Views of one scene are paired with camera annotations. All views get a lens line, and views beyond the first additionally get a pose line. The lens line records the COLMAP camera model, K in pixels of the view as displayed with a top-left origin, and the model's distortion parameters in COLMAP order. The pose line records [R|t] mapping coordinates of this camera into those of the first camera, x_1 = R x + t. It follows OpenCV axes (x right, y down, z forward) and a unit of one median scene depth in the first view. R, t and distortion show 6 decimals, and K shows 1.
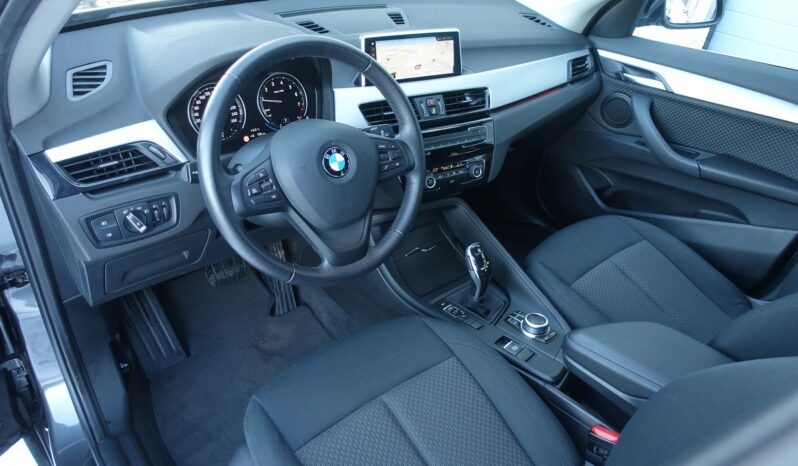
lens RADIAL K [[546.7, 0, 400.7], [0, 546.7, 230.9], [0, 0, 1]] dist [-0.003670, 0.003744]
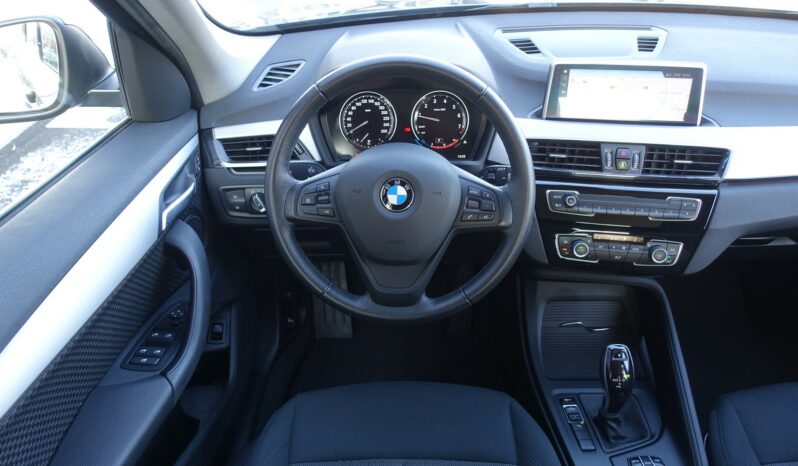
lens RADIAL K [[546.7, 0, 403.7], [0, 546.7, 231.2], [0, 0, 1]] dist [-0.003670, 0.003744]
pose [[0.755930, 0.282705, -0.590464, 0.296027], [-0.289639, 0.953299, 0.085620, -0.100127], [0.587094, 0.106298, 0.802509, 0.191934]]
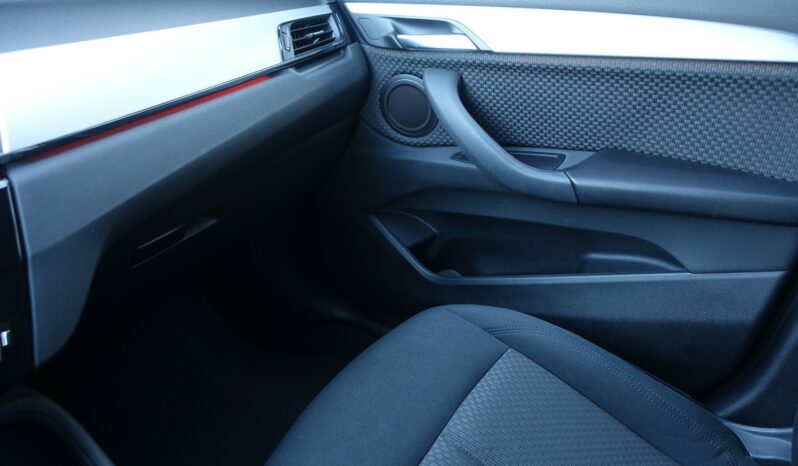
lens RADIAL K [[546.7, 0, 397.1], [0, 546.7, 234.0], [0, 0, 1]] dist [-0.003670, 0.003744]
pose [[0.951103, -0.222813, 0.213910, 0.319564], [0.233902, 0.971866, -0.027678, -0.110509], [-0.201725, 0.076358, 0.976461, 0.633168]]
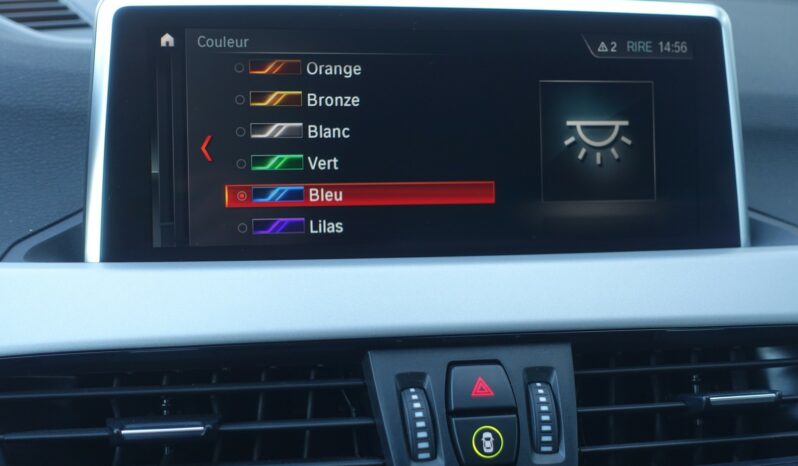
lens RADIAL K [[1171.0, 0, 404.9], [0, 1171.0, 227.8], [0, 0, 1]] dist [-0.072174, 0.000000]
pose [[0.937264, 0.036173, -0.346738, 0.144262], [-0.152405, 0.937041, -0.314210, -0.160316], [0.313542, 0.347342, 0.883768, 0.645489]]
